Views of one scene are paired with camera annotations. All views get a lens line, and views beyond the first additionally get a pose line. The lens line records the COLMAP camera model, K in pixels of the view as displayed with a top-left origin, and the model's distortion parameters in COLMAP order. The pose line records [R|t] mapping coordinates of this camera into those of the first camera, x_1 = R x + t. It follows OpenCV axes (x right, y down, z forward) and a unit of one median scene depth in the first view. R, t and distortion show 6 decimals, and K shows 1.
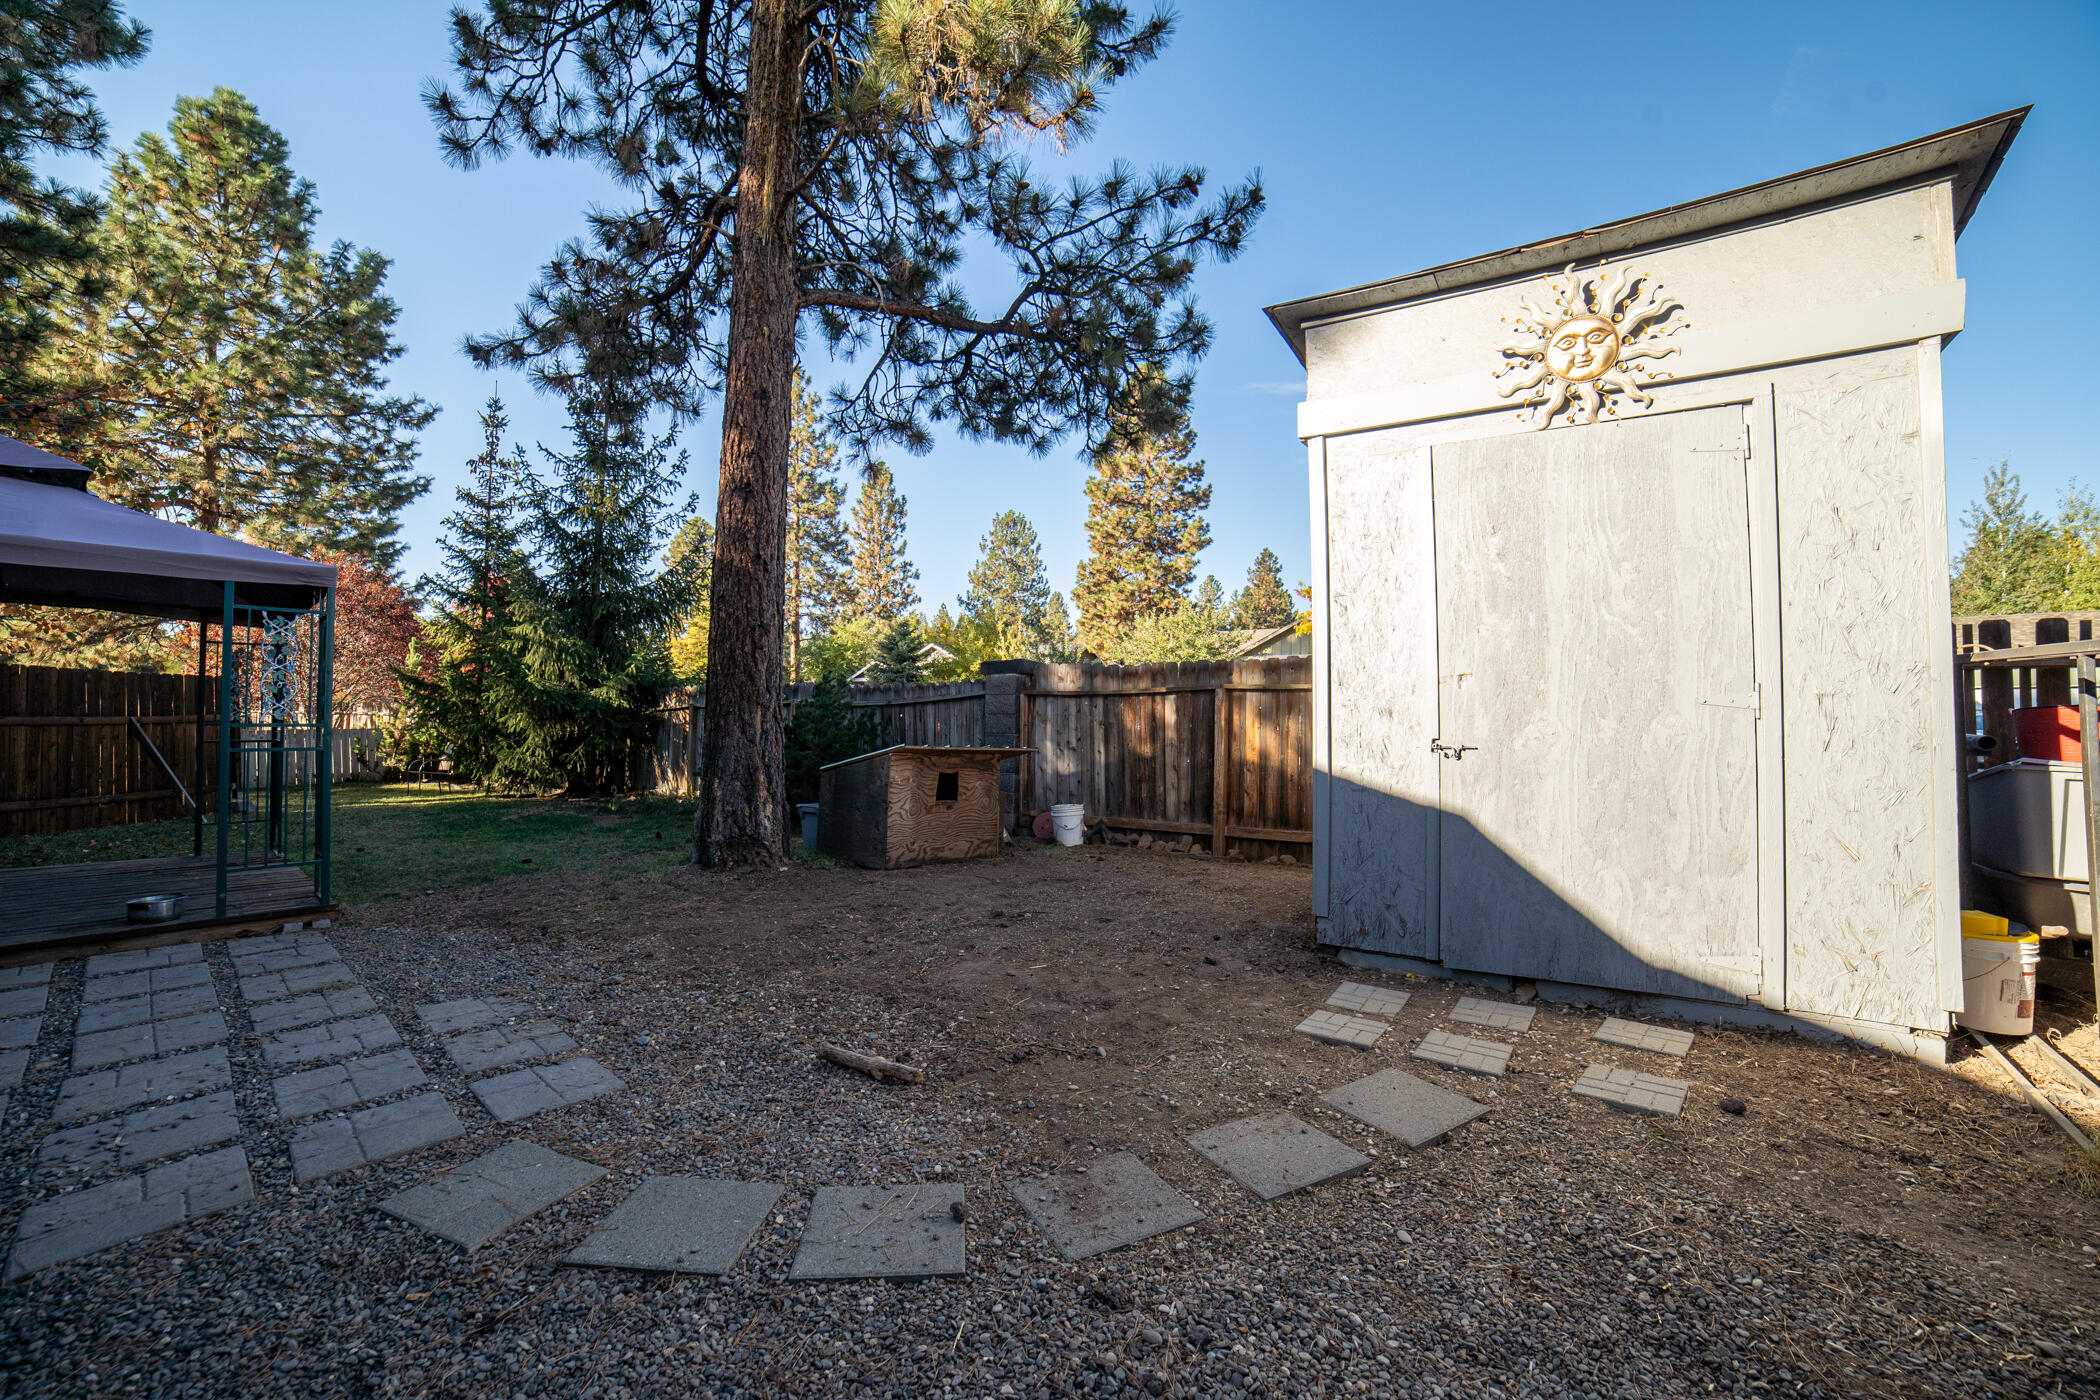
lens RADIAL K [[865.9, 0, 1041.0], [0, 865.9, 696.3], [0, 0, 1]] dist [-0.100321, 0.035395]
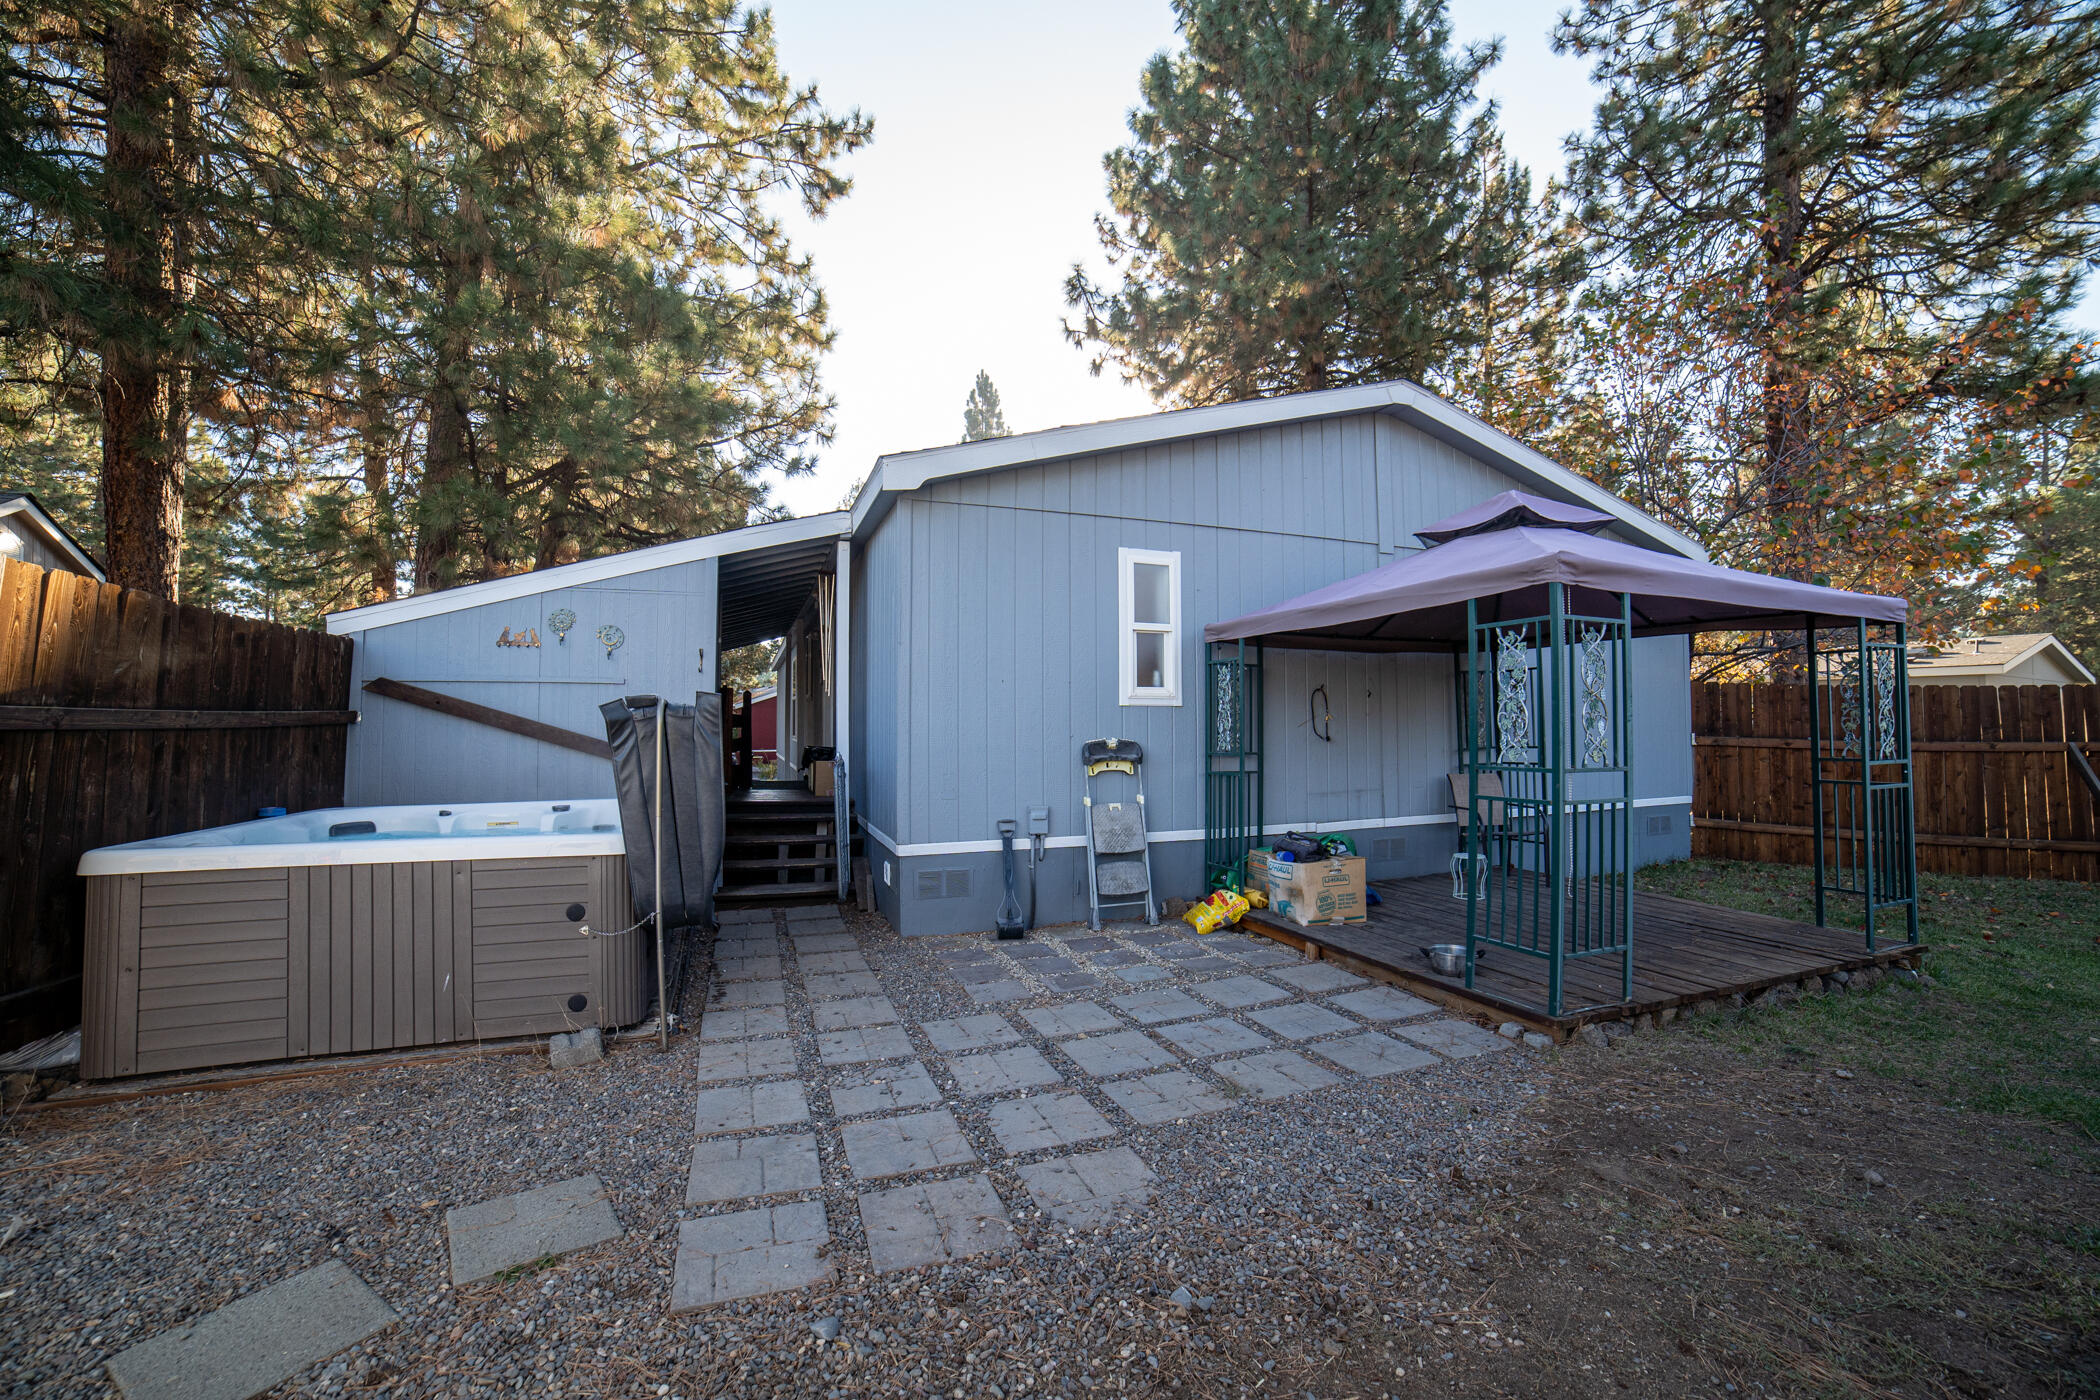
lens RADIAL K [[865.9, 0, 1041.0], [0, 865.9, 696.3], [0, 0, 1]] dist [-0.100321, 0.035395]
pose [[-0.457776, -0.033806, -0.888425, -0.014236], [0.020175, 0.998625, -0.048395, -0.004377], [0.888839, -0.040078, -0.456464, 1.618483]]
